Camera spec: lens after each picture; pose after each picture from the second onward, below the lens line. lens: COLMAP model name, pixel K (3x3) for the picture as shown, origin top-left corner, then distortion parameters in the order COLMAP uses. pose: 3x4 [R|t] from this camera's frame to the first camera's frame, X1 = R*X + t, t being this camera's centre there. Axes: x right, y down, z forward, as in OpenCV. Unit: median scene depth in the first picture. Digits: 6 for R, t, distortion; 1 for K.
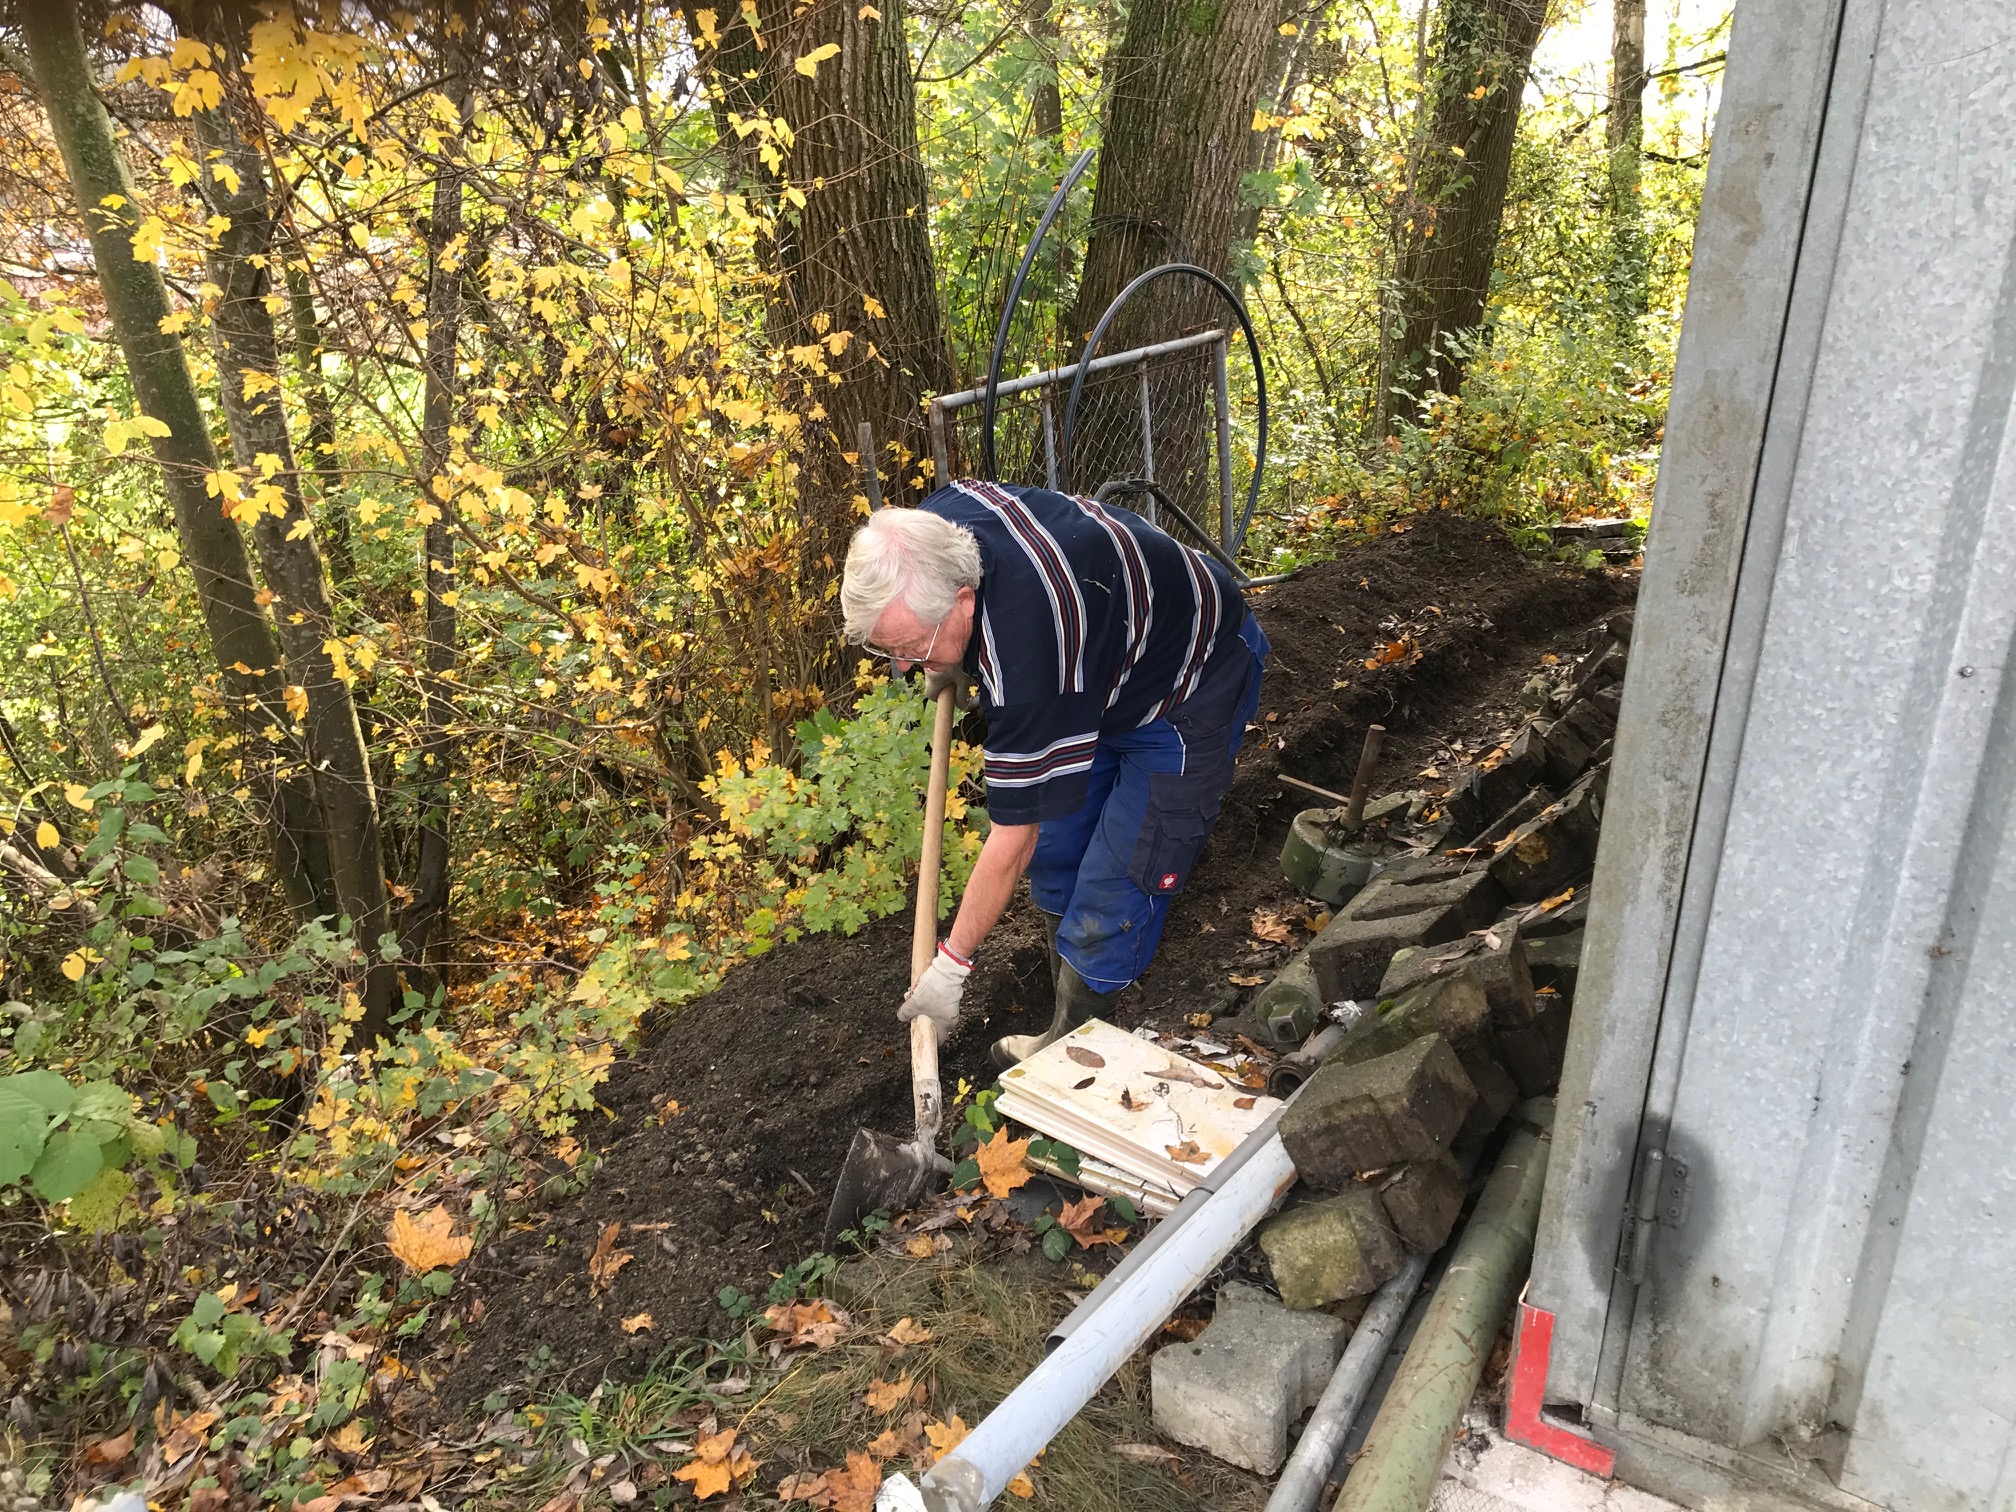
lens RADIAL K [[1664.2, 0, 1004.5], [0, 1664.2, 750.1], [0, 0, 1]] dist [0.039669, -0.035849]
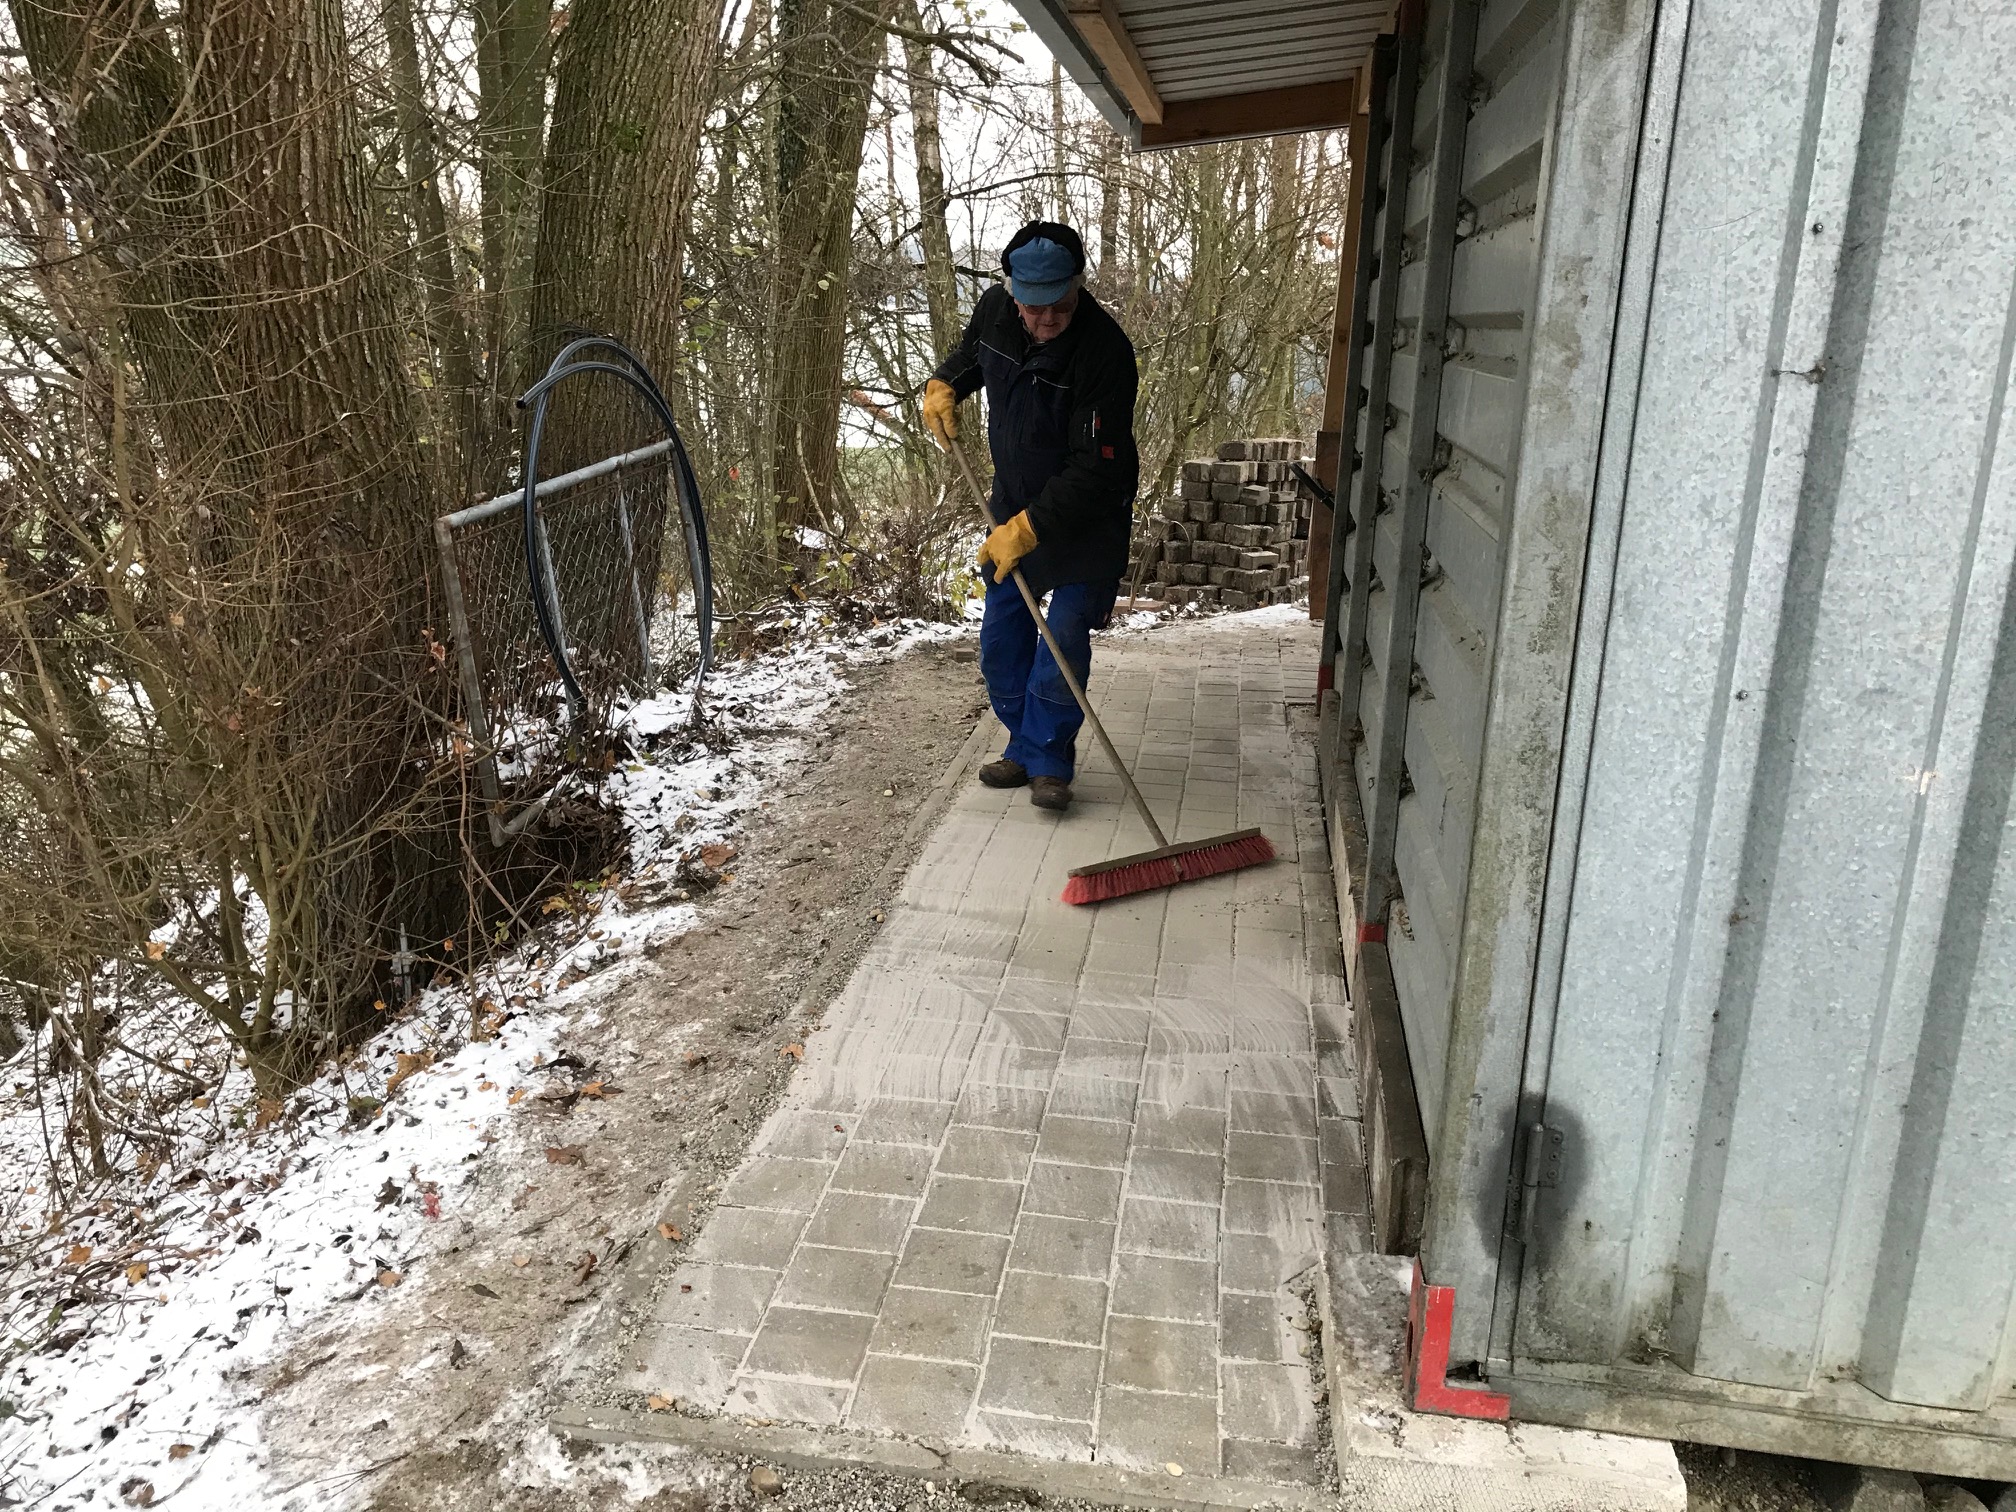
lens RADIAL K [[1664.2, 0, 1003.2], [0, 1664.2, 750.0], [0, 0, 1]] dist [0.039669, -0.035849]
pose [[0.916554, -0.103500, 0.386286, -0.388657], [0.125105, 0.991655, -0.031139, -0.032136], [-0.379840, 0.076867, 0.921853, 0.041155]]
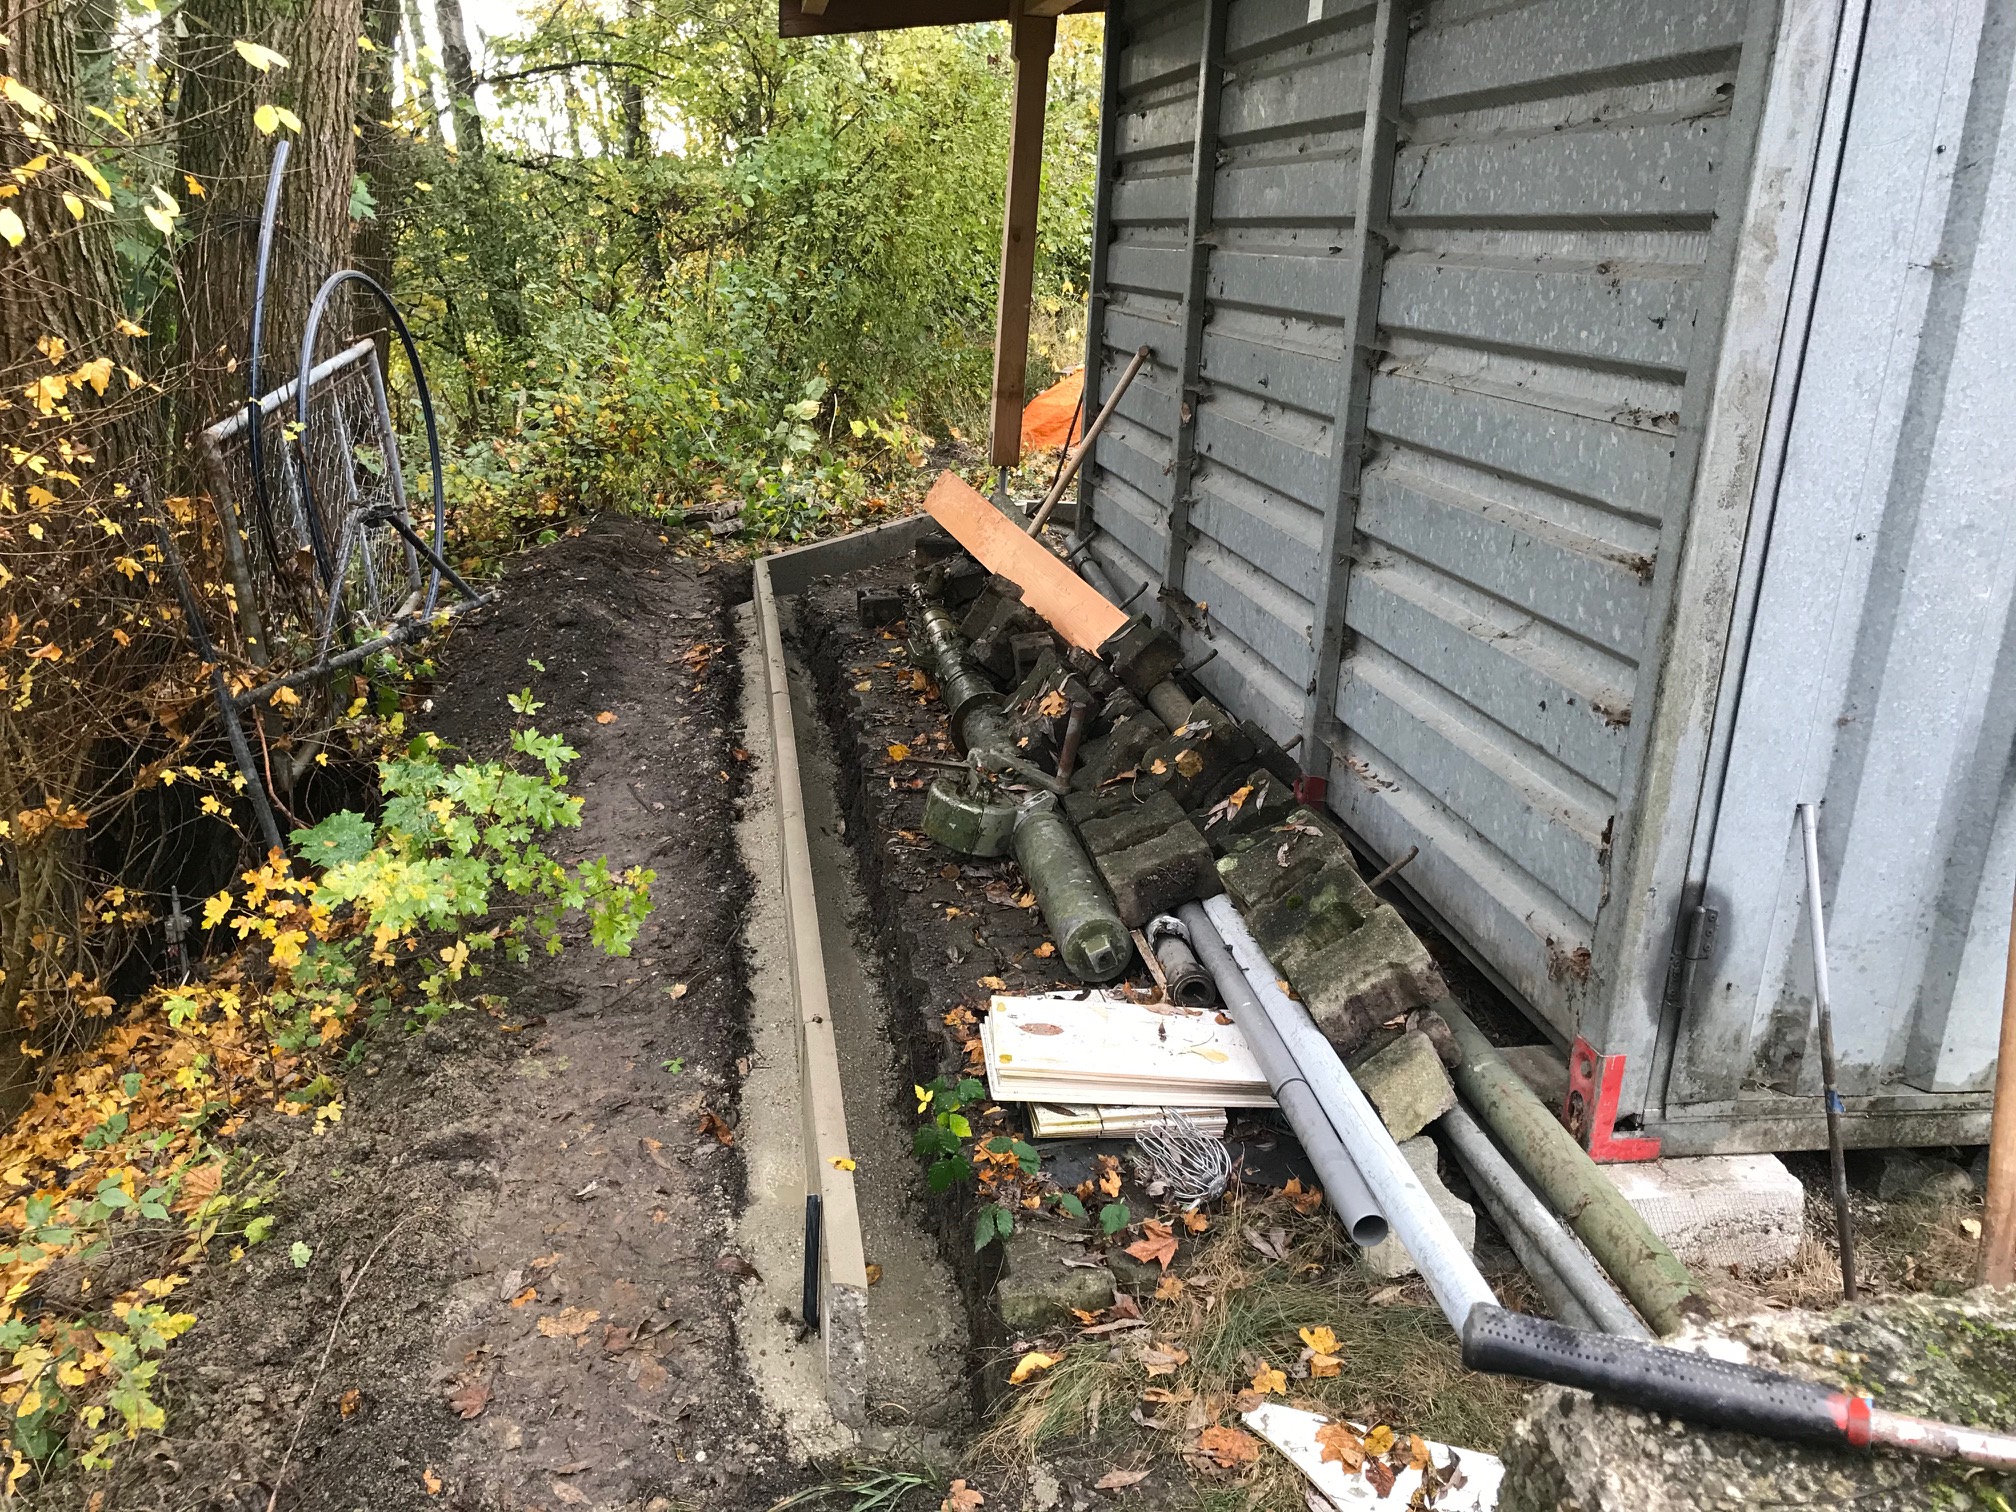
lens RADIAL K [[1664.2, 0, 998.4], [0, 1664.2, 746.1], [0, 0, 1]] dist [0.039669, -0.035849]
pose [[0.749060, -0.193950, 0.633477, -0.933319], [0.193498, 0.978543, 0.070795, -0.108047], [-0.633615, 0.069547, 0.770516, 0.288740]]
